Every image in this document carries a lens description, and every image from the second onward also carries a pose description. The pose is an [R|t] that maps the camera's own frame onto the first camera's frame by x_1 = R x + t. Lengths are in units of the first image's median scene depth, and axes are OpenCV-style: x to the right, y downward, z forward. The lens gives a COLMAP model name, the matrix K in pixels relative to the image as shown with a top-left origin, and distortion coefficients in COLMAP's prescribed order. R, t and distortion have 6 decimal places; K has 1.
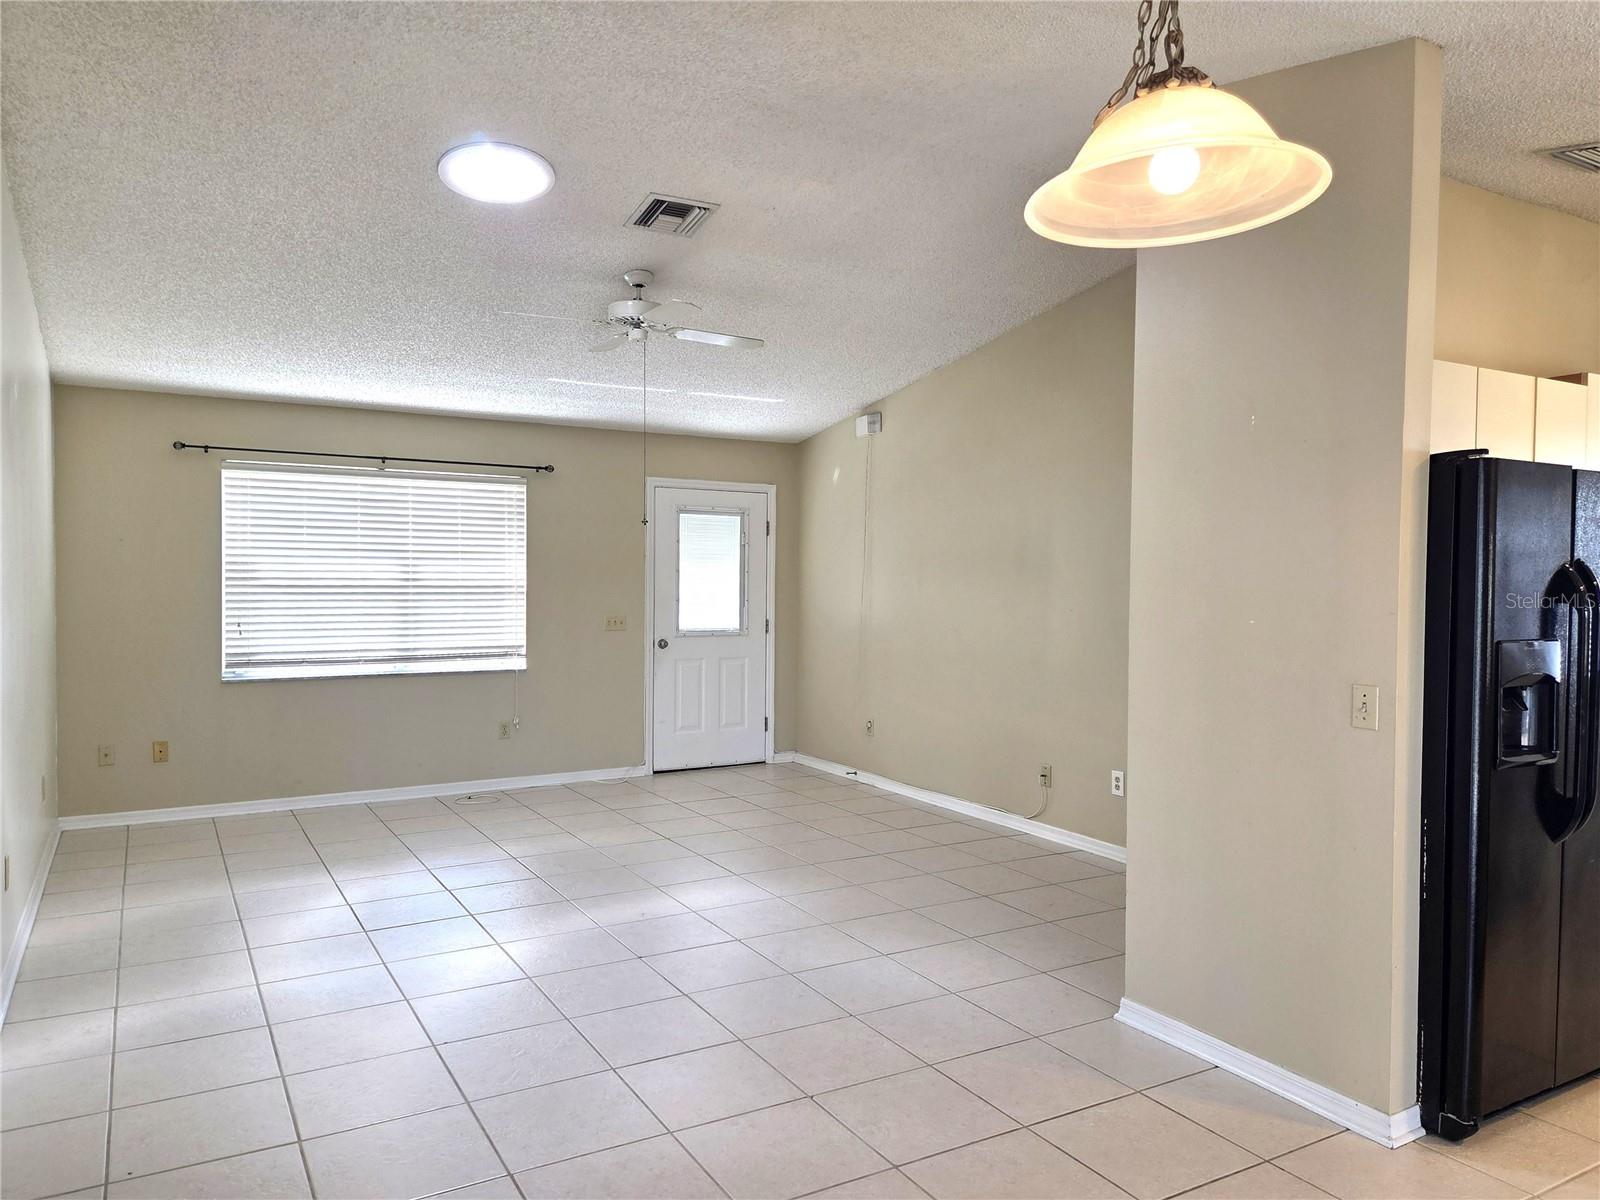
lens RADIAL K [[1090.2, 0, 810.6], [0, 1090.2, 598.8], [0, 0, 1]] dist [0.011058, -0.004942]
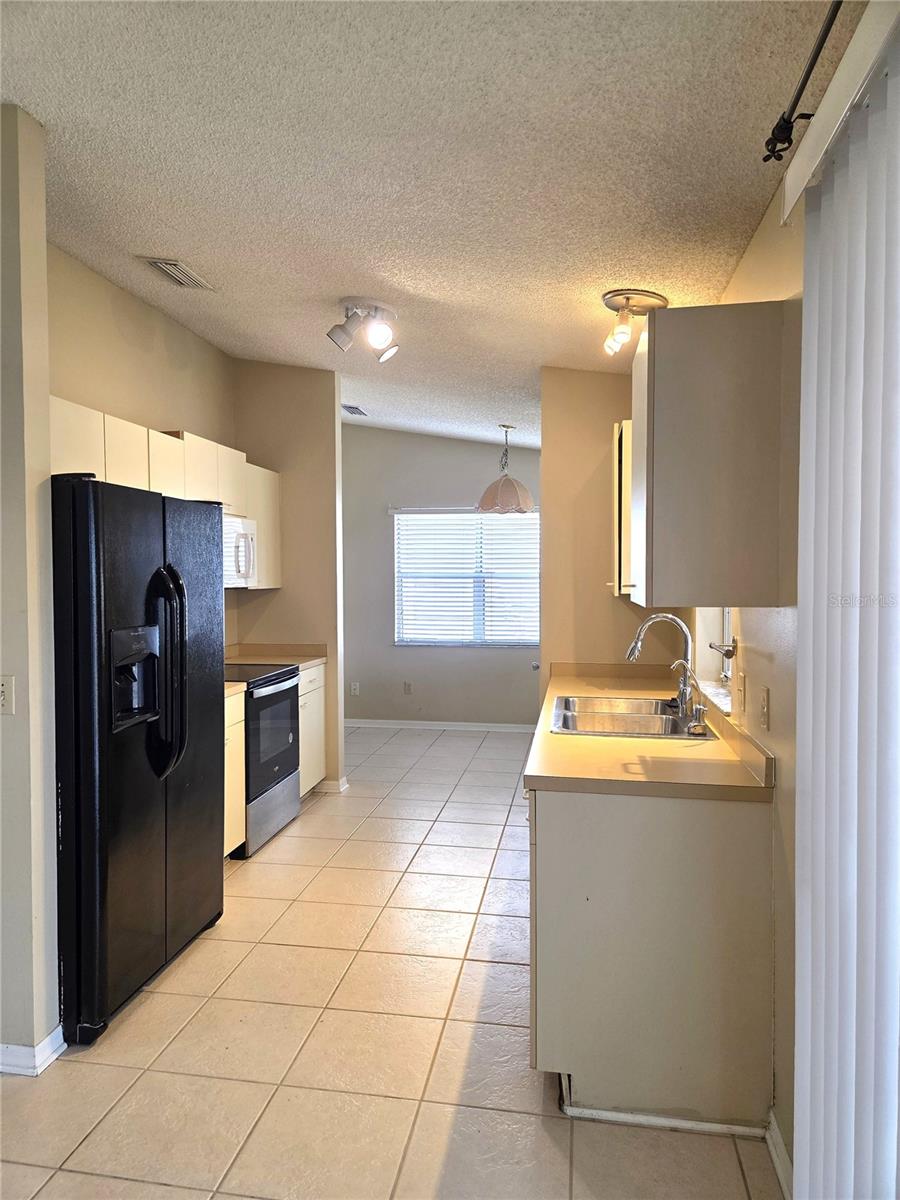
lens RADIAL K [[817.6, 0, 447.2], [0, 817.6, 599.2], [0, 0, 1]] dist [0.011058, -0.004942]
pose [[0.628472, -0.033332, 0.777118, 0.141287], [0.028502, 0.999397, 0.019816, -0.003284], [-0.777310, 0.009696, 0.629043, 0.111061]]
